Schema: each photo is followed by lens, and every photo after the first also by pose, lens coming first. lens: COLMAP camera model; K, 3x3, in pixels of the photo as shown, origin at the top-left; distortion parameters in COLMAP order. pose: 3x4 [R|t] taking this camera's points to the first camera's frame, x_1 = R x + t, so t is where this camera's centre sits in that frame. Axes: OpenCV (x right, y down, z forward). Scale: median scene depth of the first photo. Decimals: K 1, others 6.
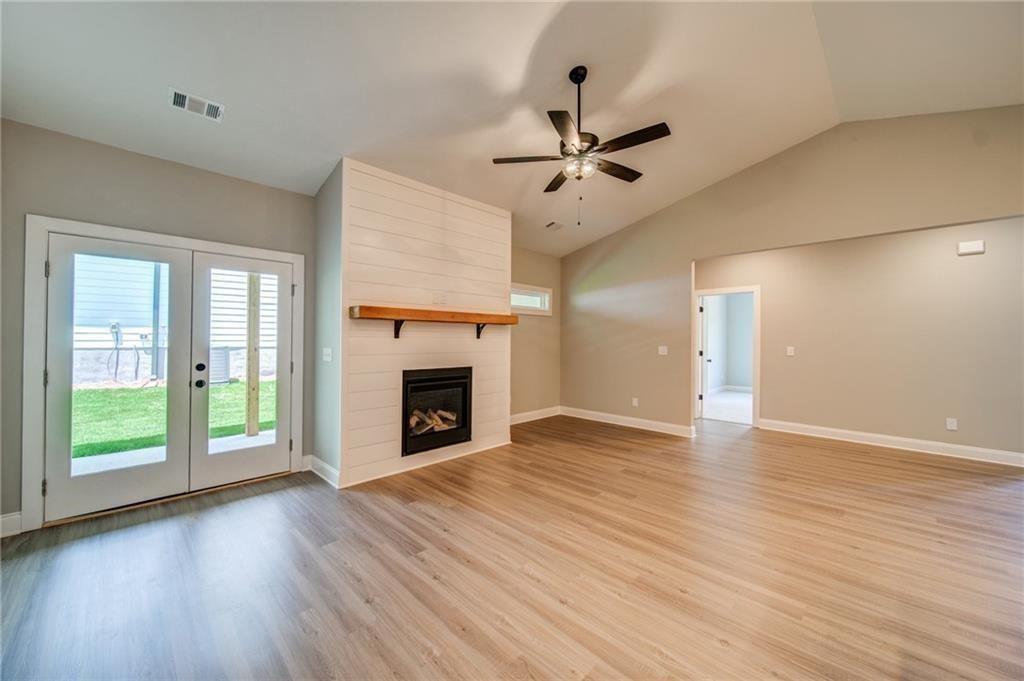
lens RADIAL K [[395.9, 0, 521.3], [0, 395.9, 335.4], [0, 0, 1]] dist [0.000134, -0.000329]
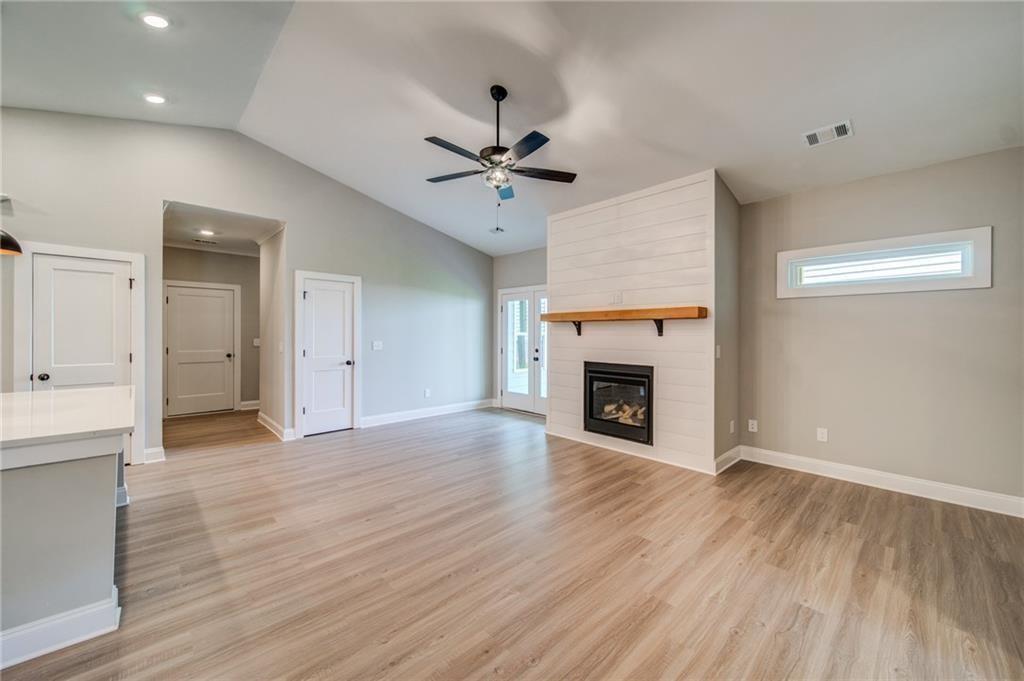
lens RADIAL K [[382.9, 0, 519.5], [0, 382.9, 333.4], [0, 0, 1]] dist [-0.001622, -0.000225]
pose [[-0.037913, -0.009686, -0.999234, 0.892833], [0.001473, 0.999951, -0.009748, 0.011578], [0.999280, -0.001841, -0.037897, 0.822412]]
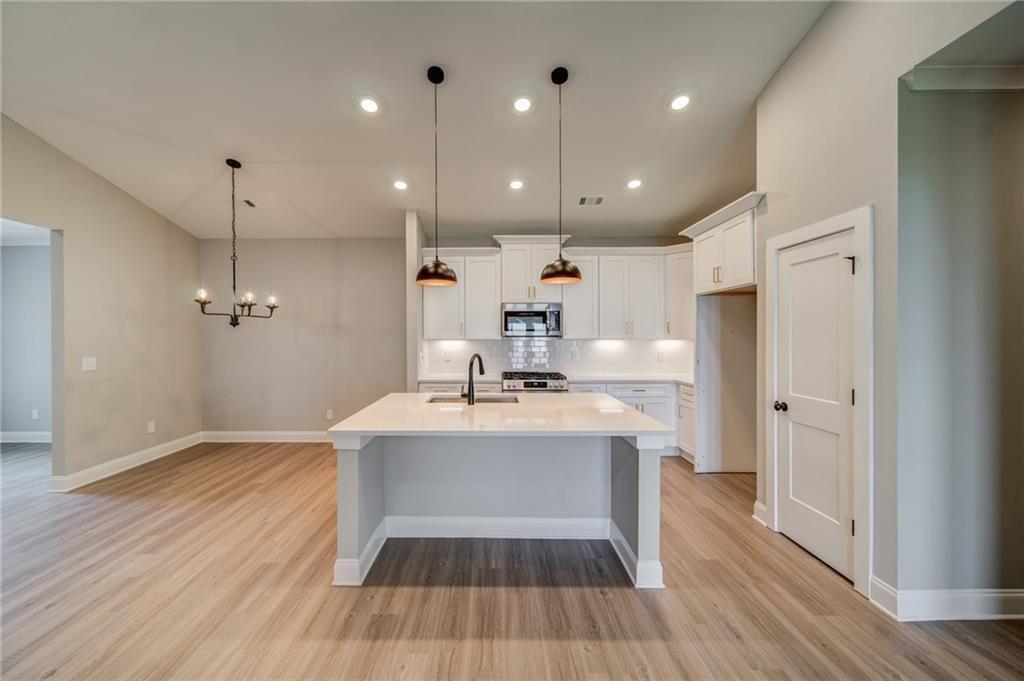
lens RADIAL K [[410.1, 0, 500.7], [0, 410.1, 338.0], [0, 0, 1]] dist [-0.000626, -0.000058]
pose [[-0.673857, -0.012363, 0.738758, -0.137221], [-0.005933, 0.999918, 0.011321, -0.025812], [-0.738838, 0.003245, -0.673876, 0.565468]]
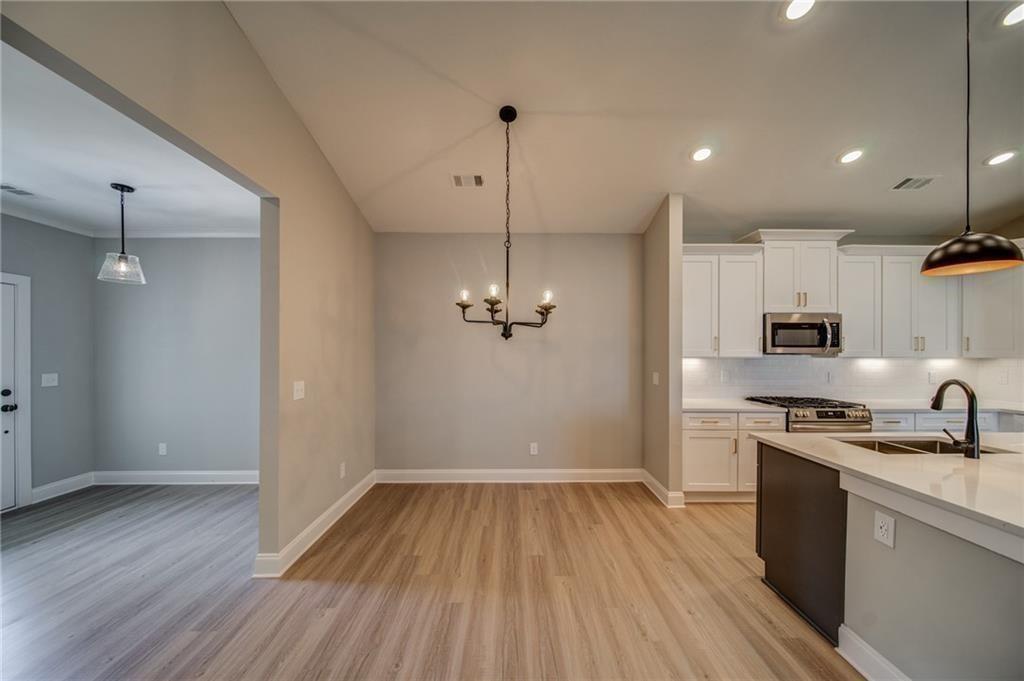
lens RADIAL K [[379.5, 0, 510.4], [0, 379.5, 352.4], [0, 0, 1]] dist [0.000984, 0.000042]
pose [[-0.694497, -0.010899, 0.719413, 0.545072], [-0.009983, 0.999935, 0.005512, -0.018908], [-0.719426, -0.003354, -0.694561, 0.828034]]
